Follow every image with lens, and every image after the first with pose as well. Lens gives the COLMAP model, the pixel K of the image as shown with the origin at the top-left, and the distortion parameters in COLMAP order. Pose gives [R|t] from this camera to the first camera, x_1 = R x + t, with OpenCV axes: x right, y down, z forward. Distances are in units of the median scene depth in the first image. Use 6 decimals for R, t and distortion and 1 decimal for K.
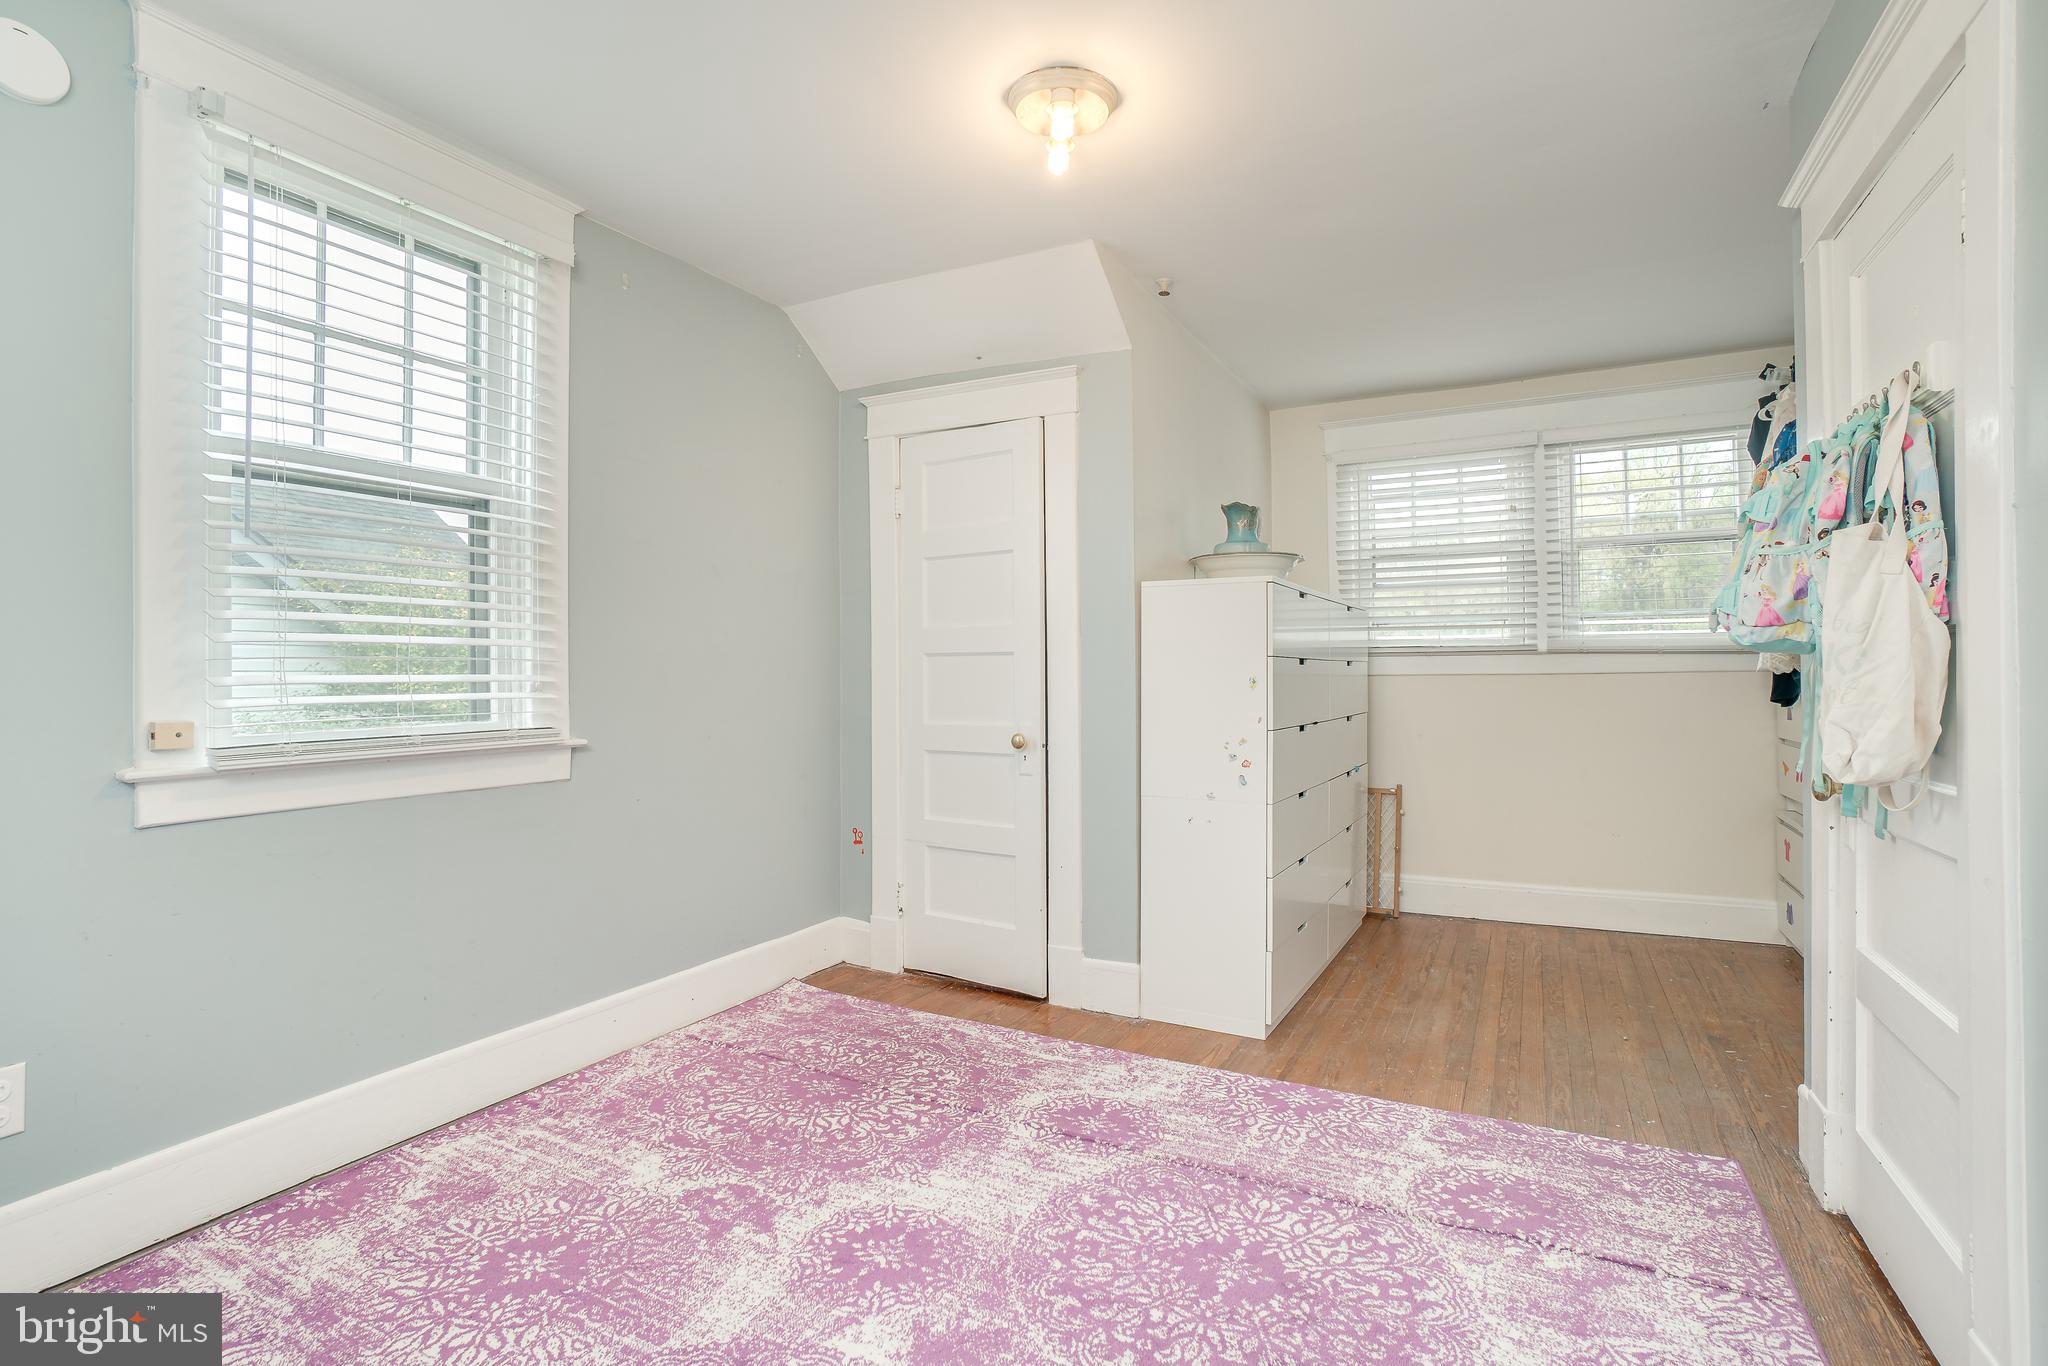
lens RADIAL K [[979.1, 0, 1012.7], [0, 979.1, 670.6], [0, 0, 1]] dist [-0.057779, 0.025226]
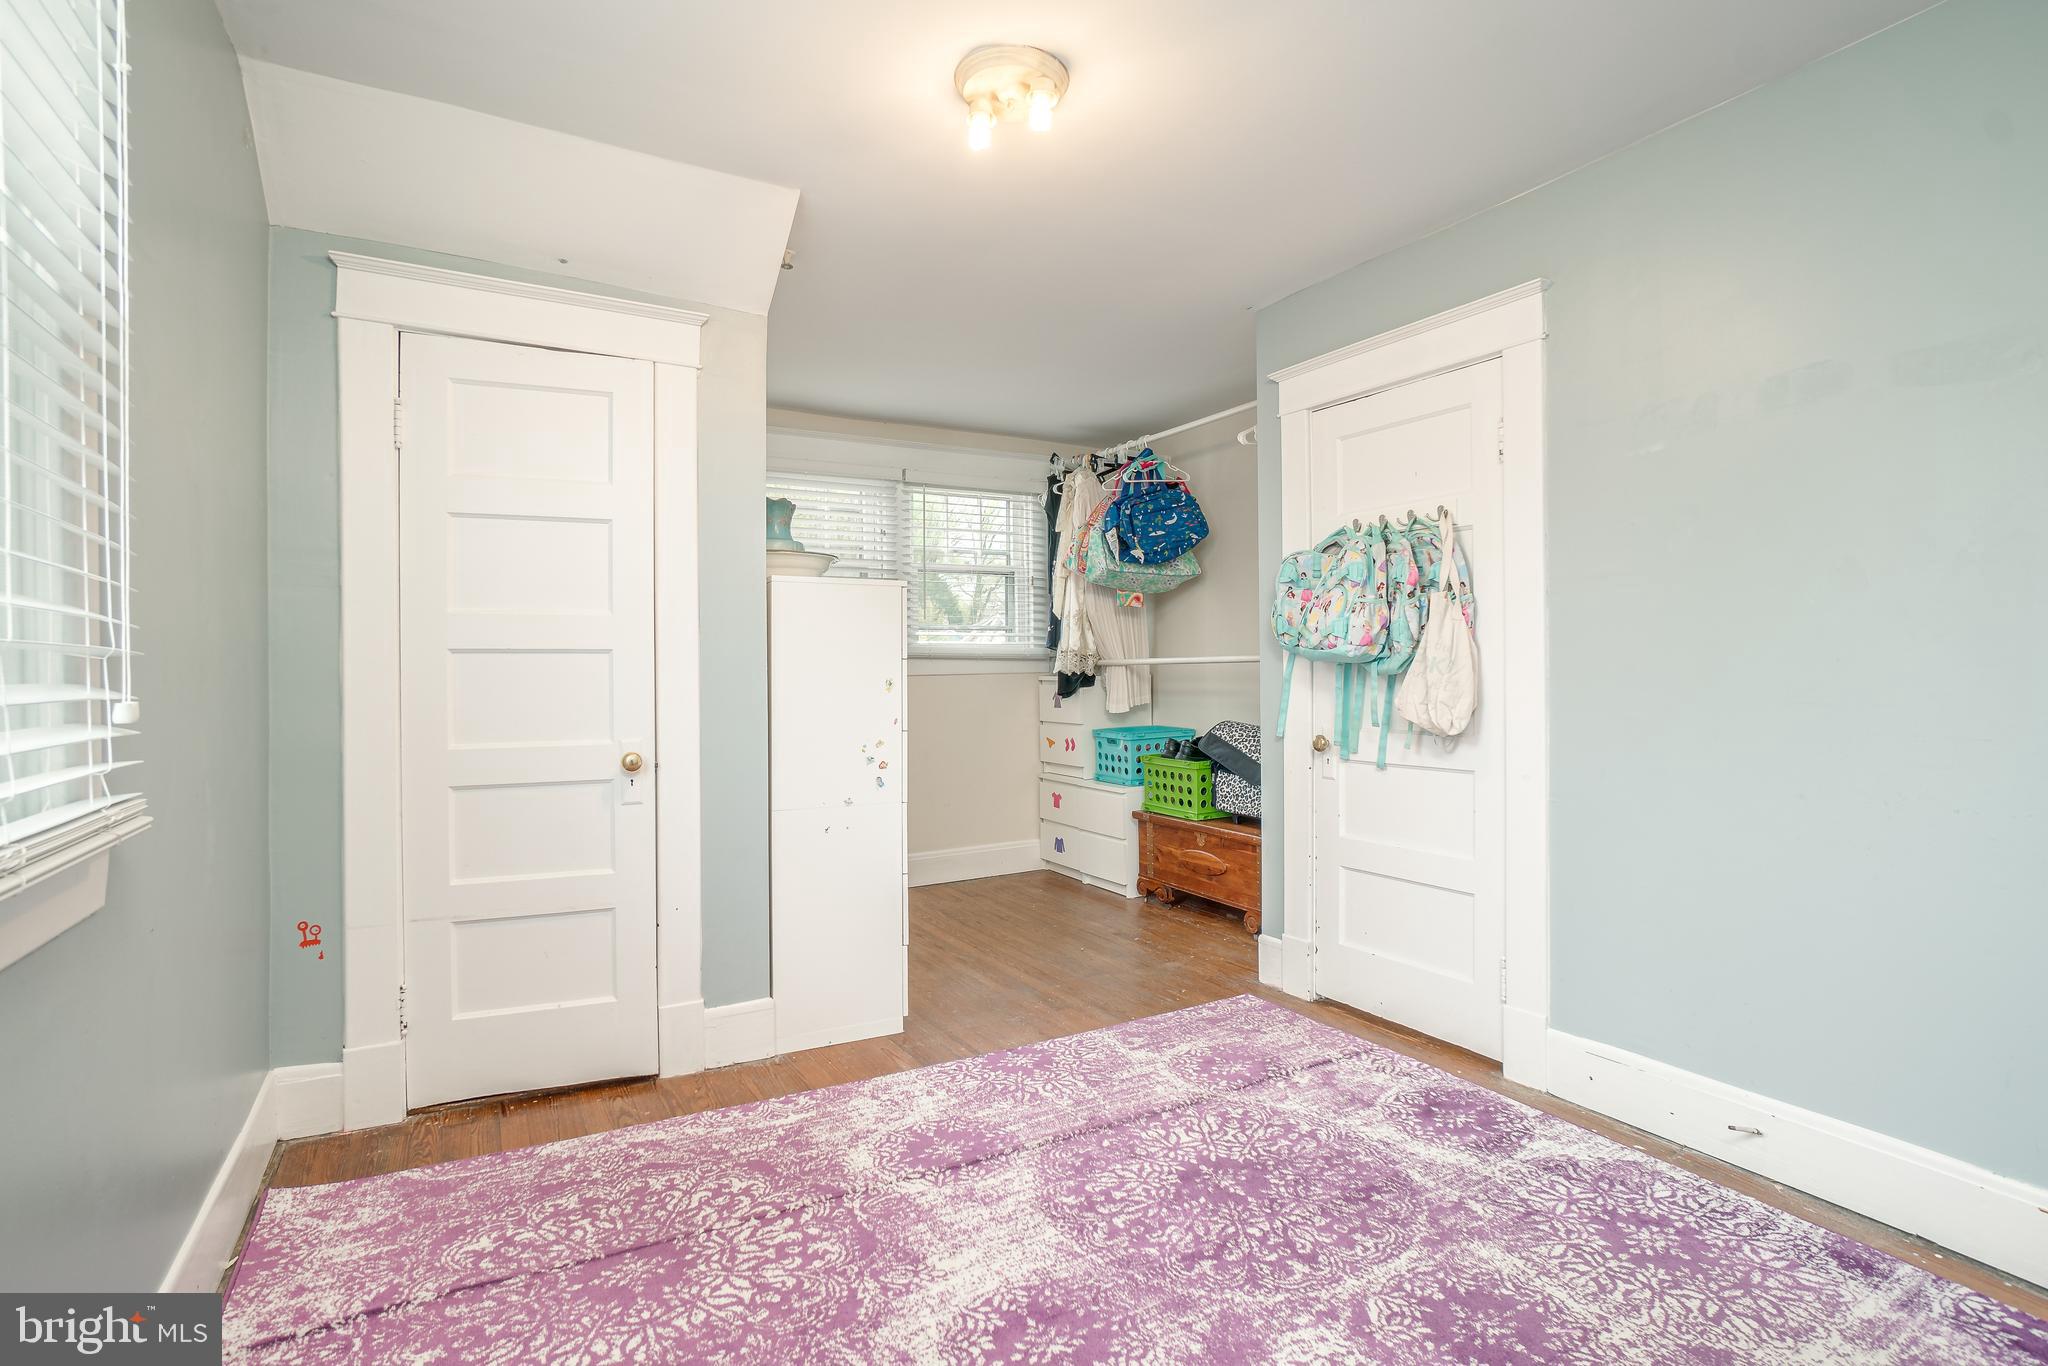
lens RADIAL K [[979.1, 0, 1012.7], [0, 979.1, 670.6], [0, 0, 1]] dist [-0.057779, 0.025226]
pose [[0.536840, 0.001777, 0.843682, -0.633147], [0.001240, 0.999995, -0.002895, 0.001040], [-0.843683, 0.002600, 0.536835, 0.402885]]
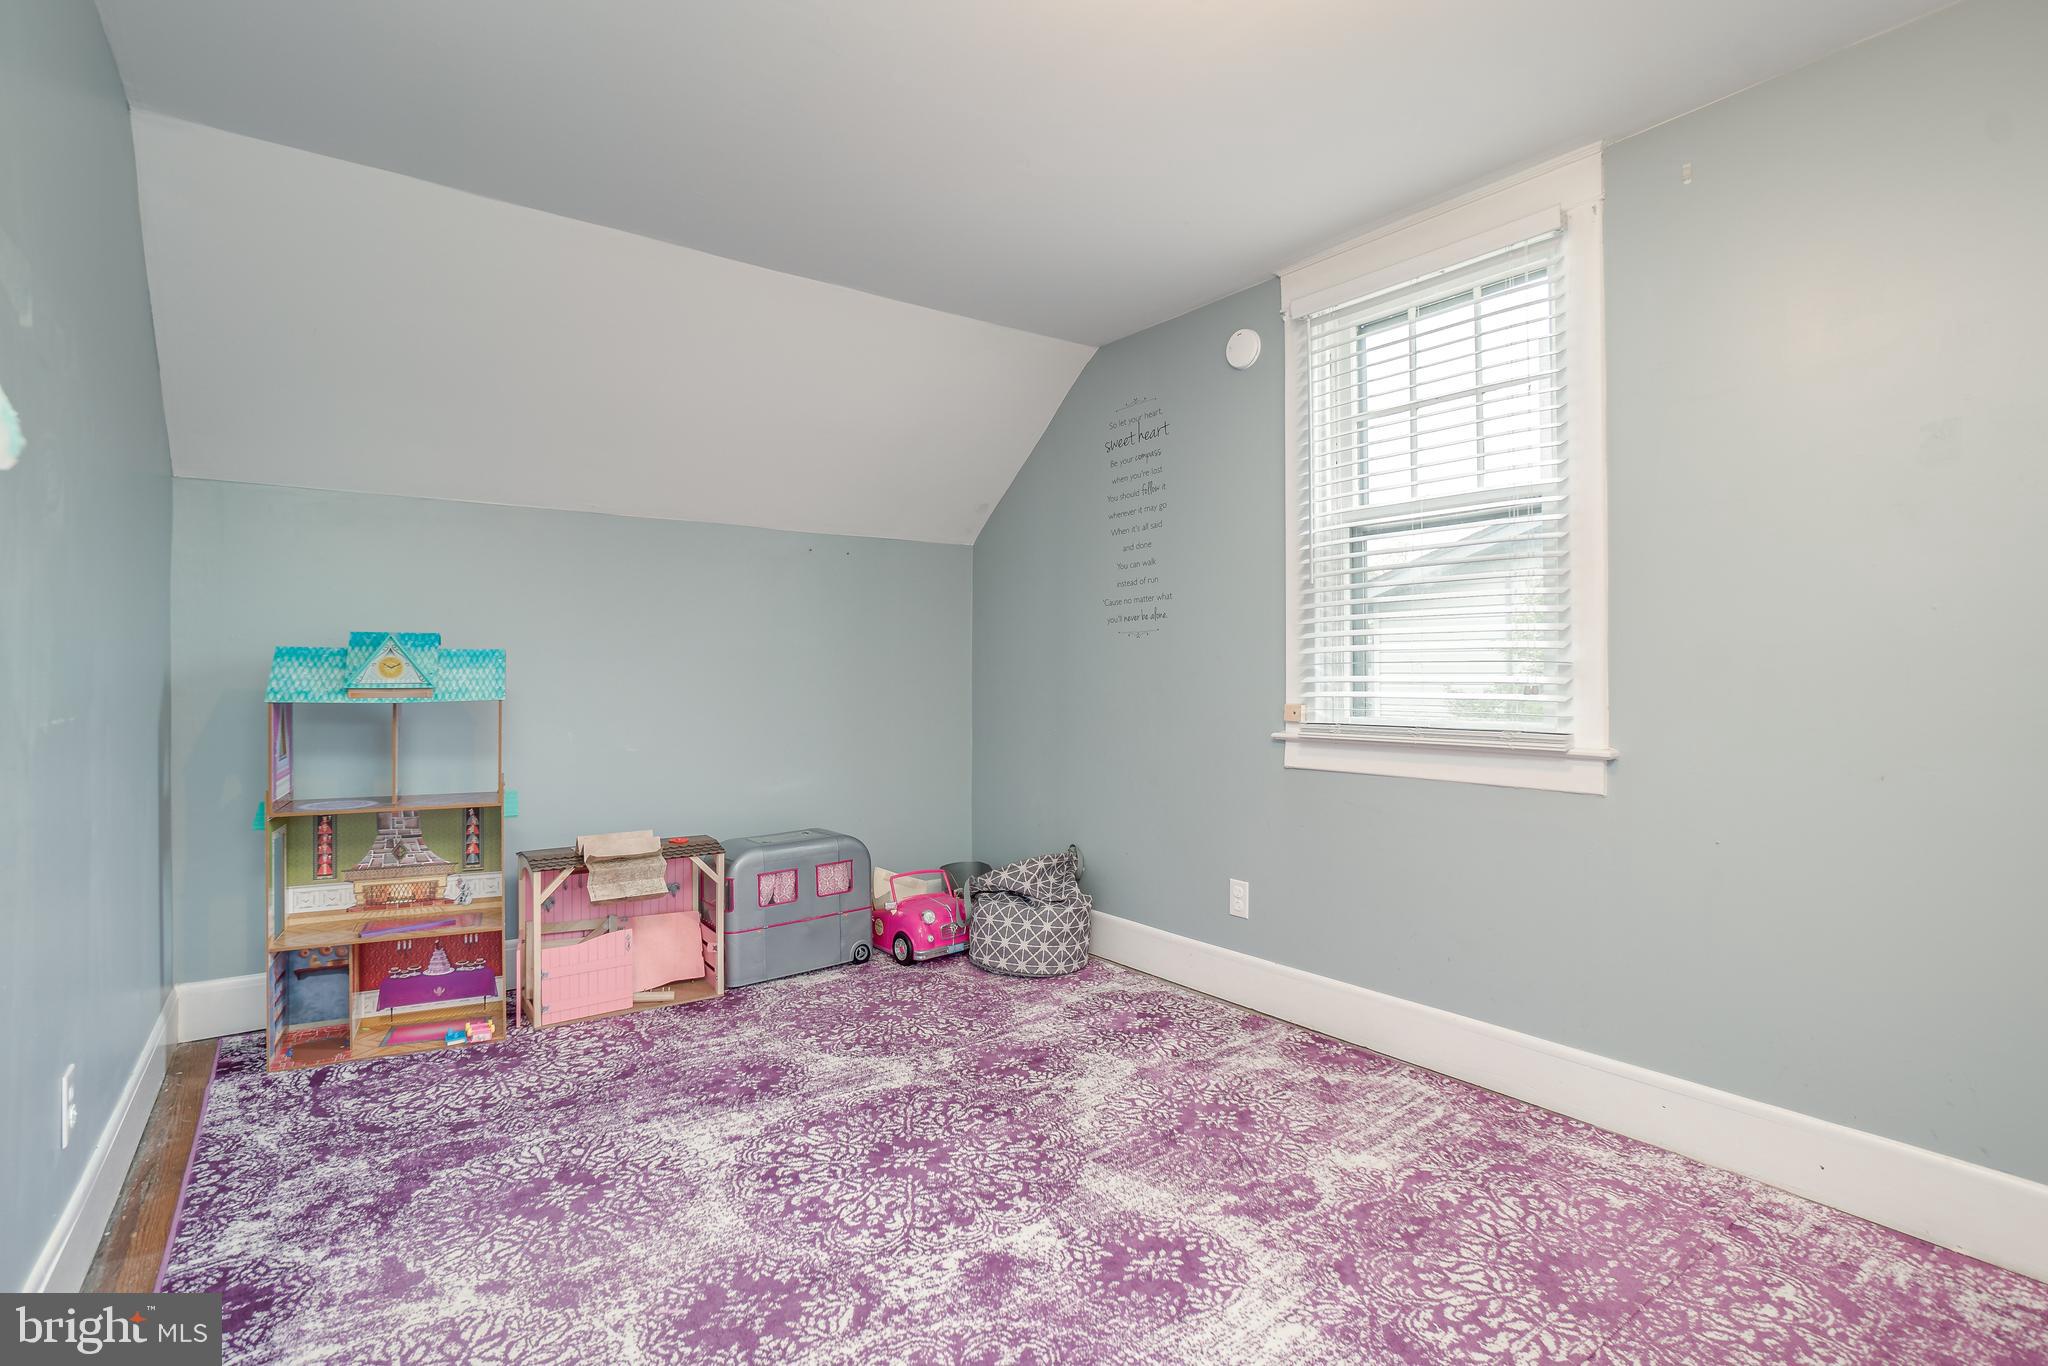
lens RADIAL K [[979.1, 0, 1012.7], [0, 979.1, 670.6], [0, 0, 1]] dist [-0.057779, 0.025226]
pose [[-0.428646, 0.000142, -0.903473, 0.587188], [0.003809, 0.999991, -0.001650, -0.001905], [0.903465, -0.004148, -0.428642, 0.928133]]
